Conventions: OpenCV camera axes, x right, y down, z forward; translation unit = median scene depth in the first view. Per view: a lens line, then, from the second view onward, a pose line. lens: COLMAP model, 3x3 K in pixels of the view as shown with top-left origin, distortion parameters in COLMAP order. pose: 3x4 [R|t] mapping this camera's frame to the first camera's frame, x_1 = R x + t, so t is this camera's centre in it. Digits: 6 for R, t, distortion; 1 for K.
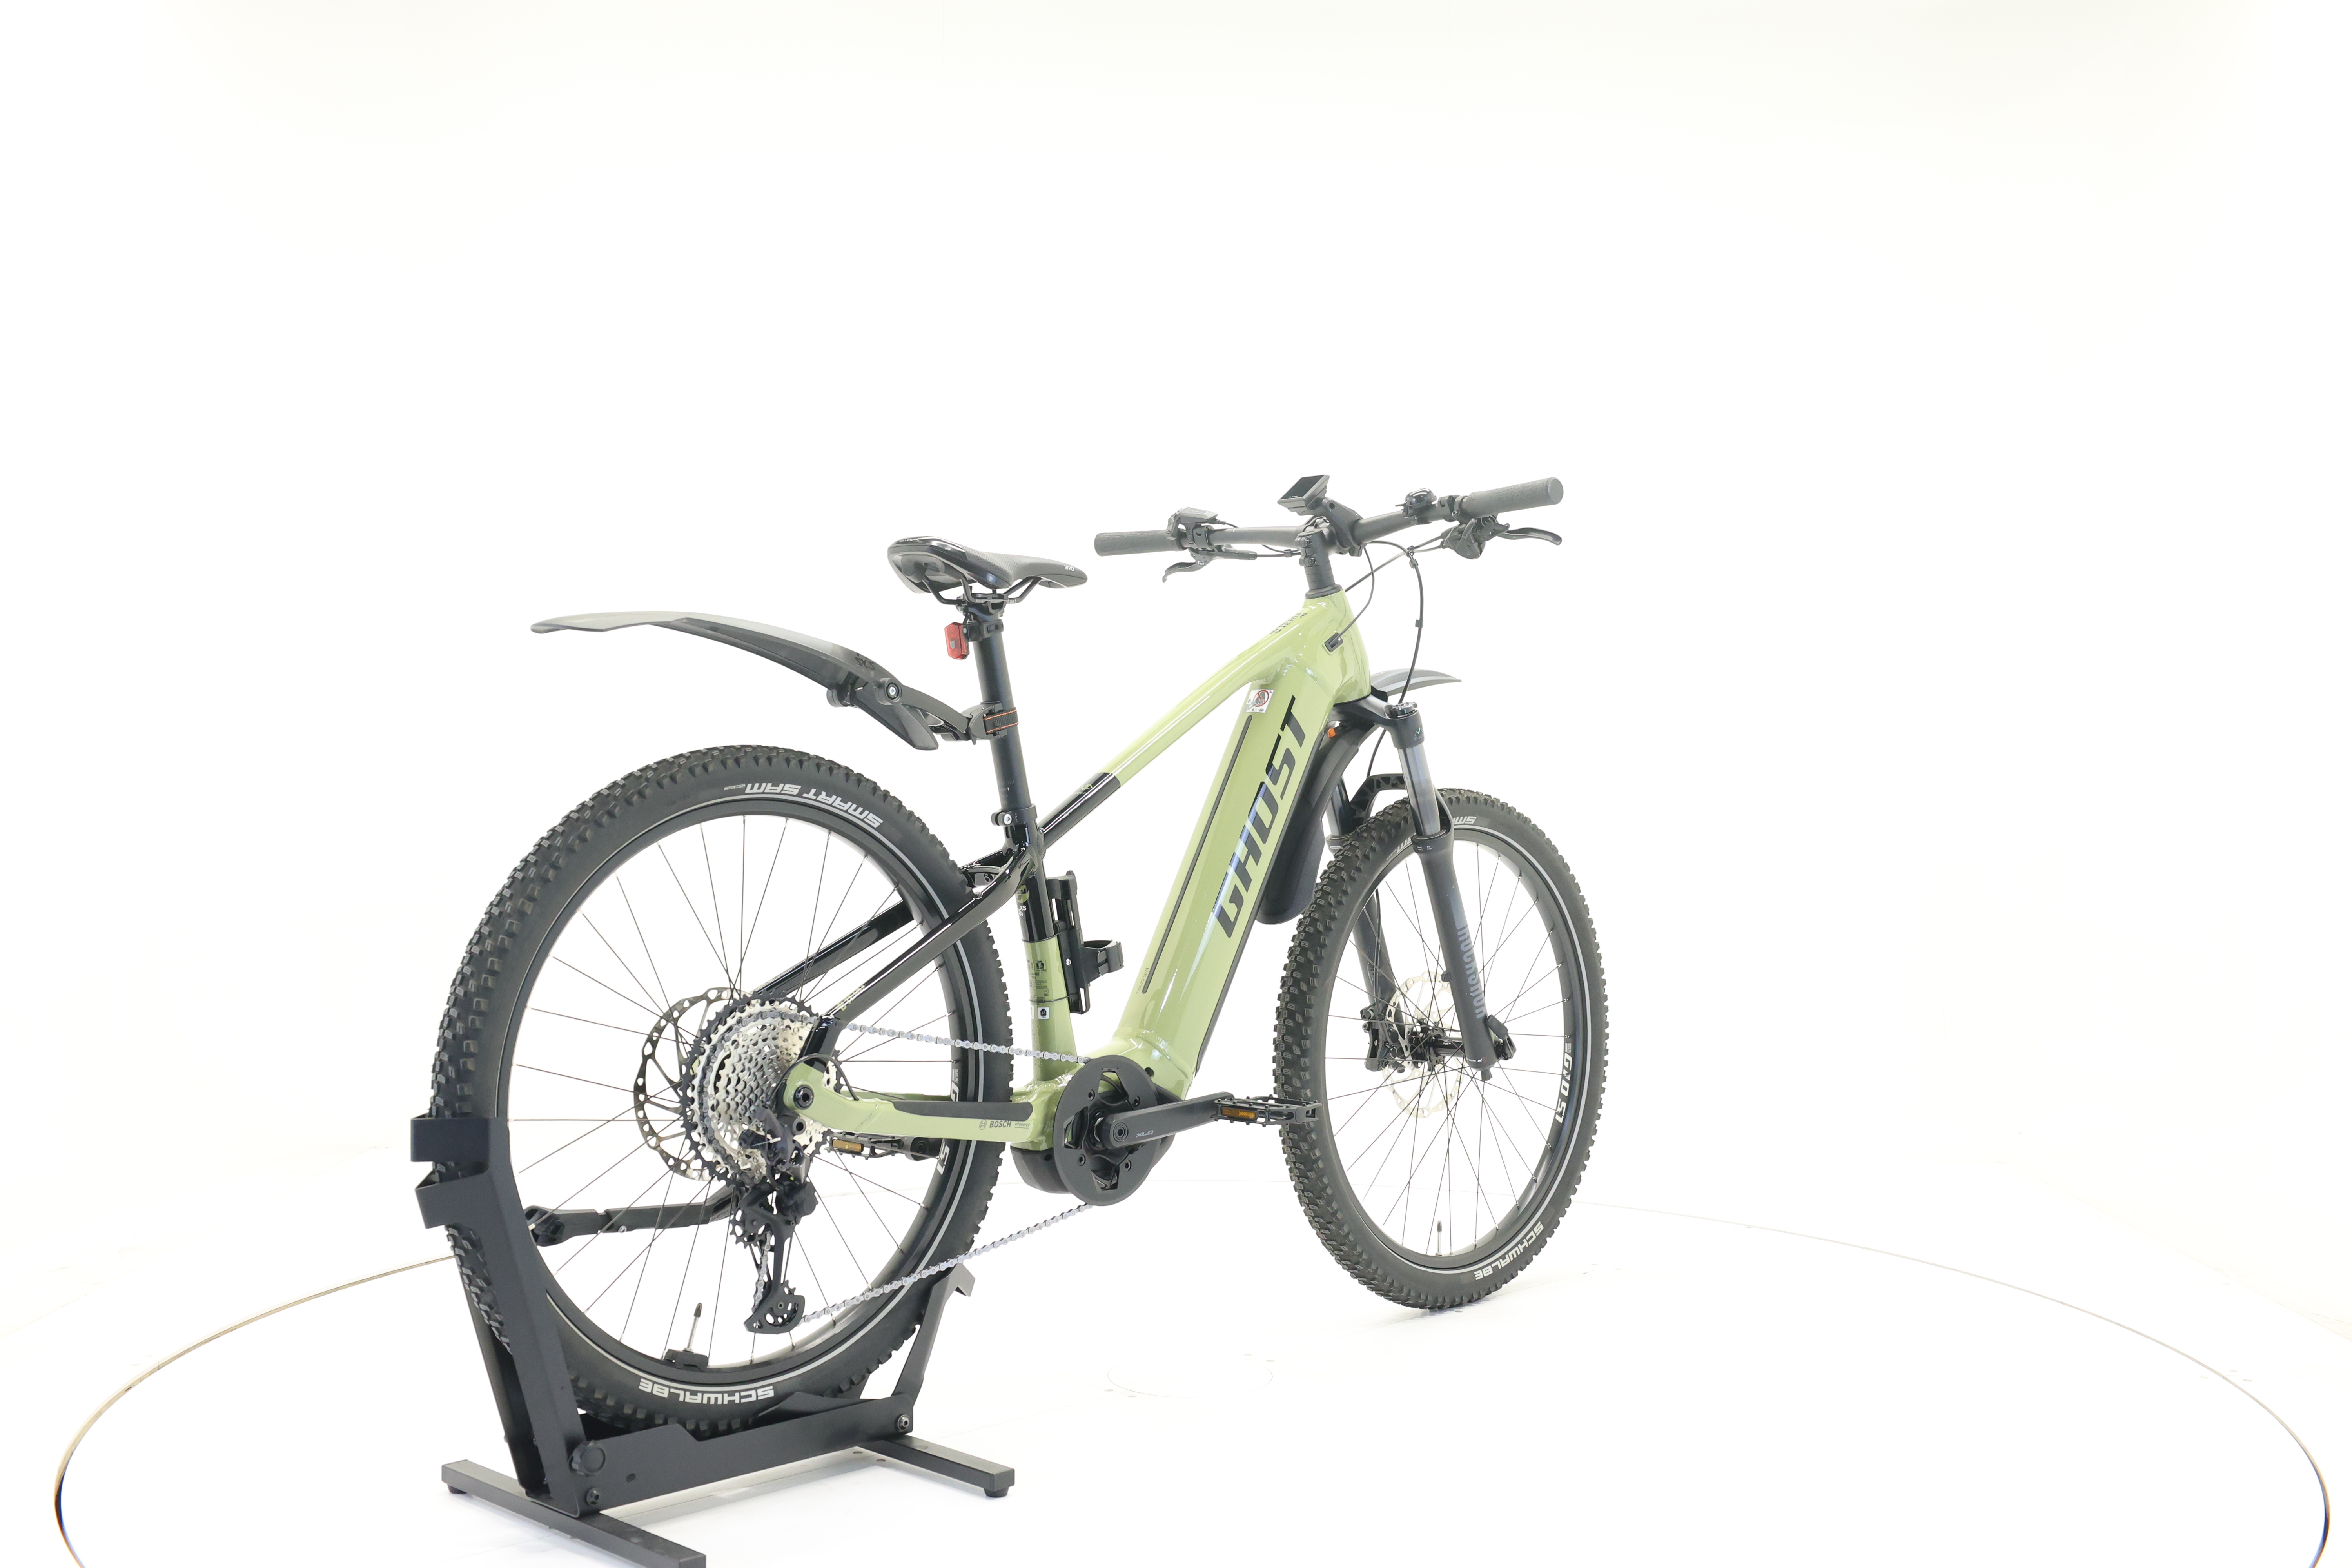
lens RADIAL K [[2489.9, 0, 1176.5], [0, 2489.9, 769.5], [0, 0, 1]] dist [0.036404, 0.000000]
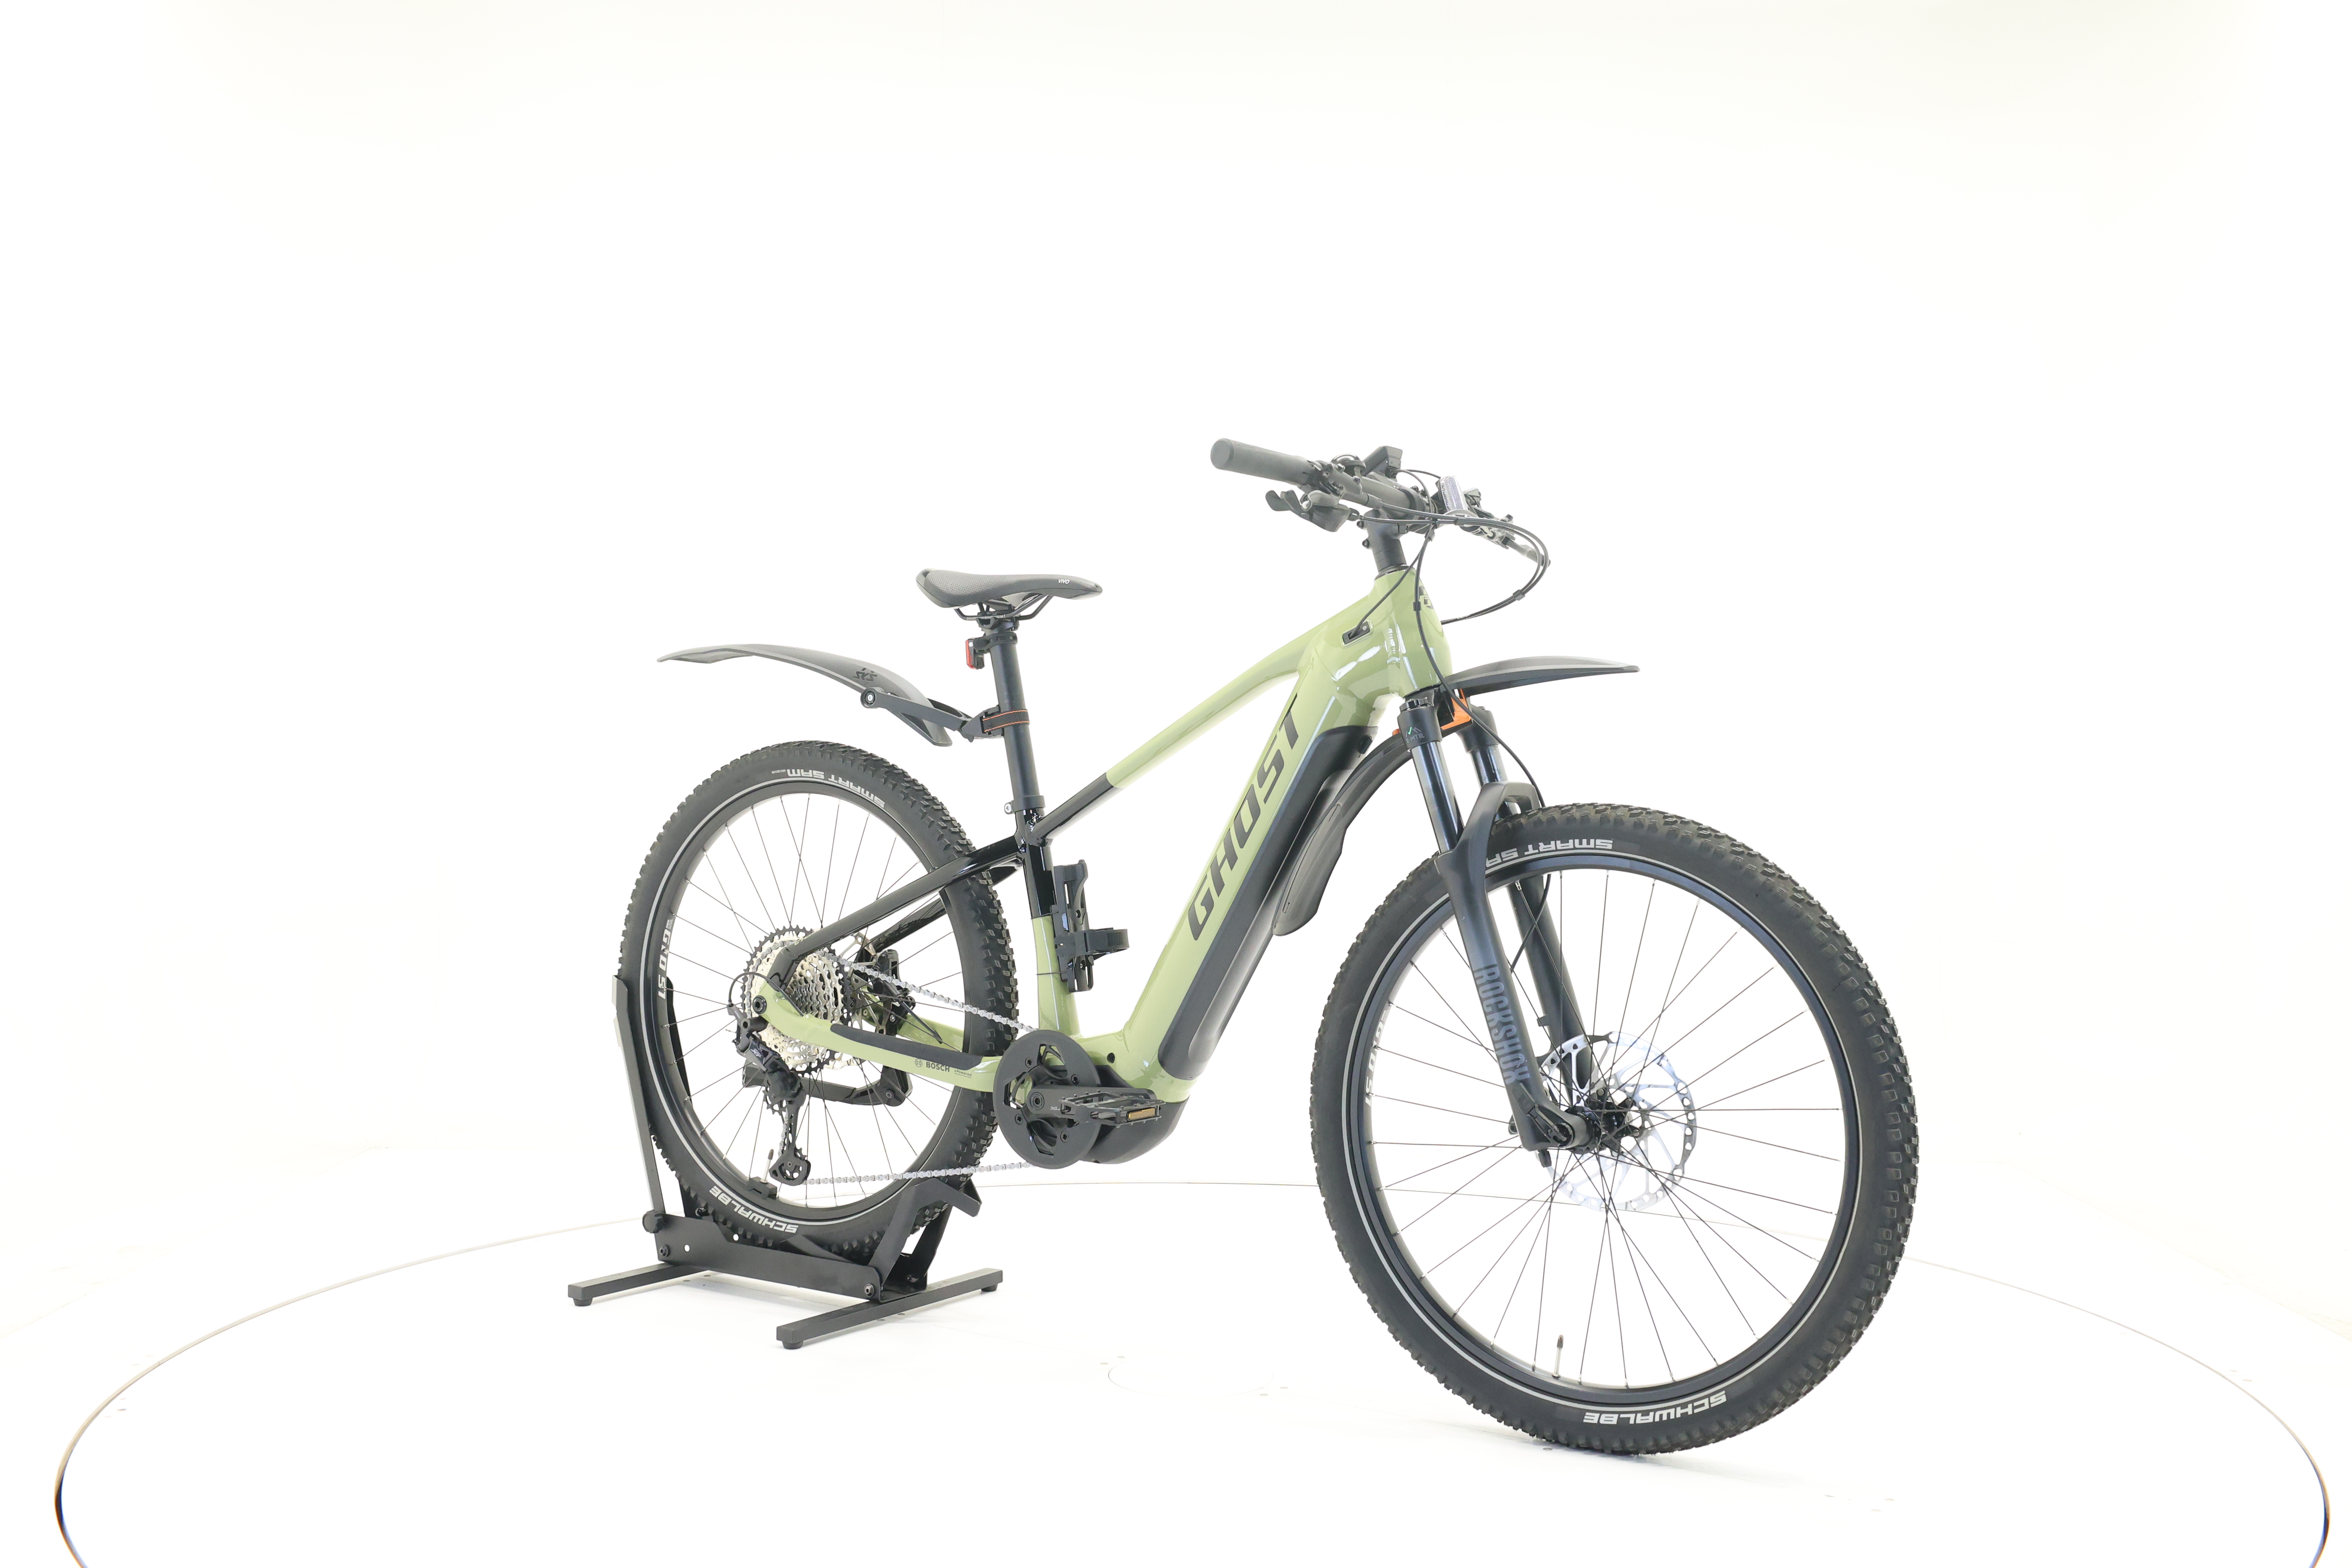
lens RADIAL K [[2489.9, 0, 1175.7], [0, 2489.9, 784.6], [0, 0, 1]] dist [0.036404, 0.000000]
pose [[0.229434, 0.050244, -0.972027, 1.059259], [0.000297, 0.998663, 0.051691, -0.049662], [0.973324, -0.012148, 0.229112, 0.819970]]
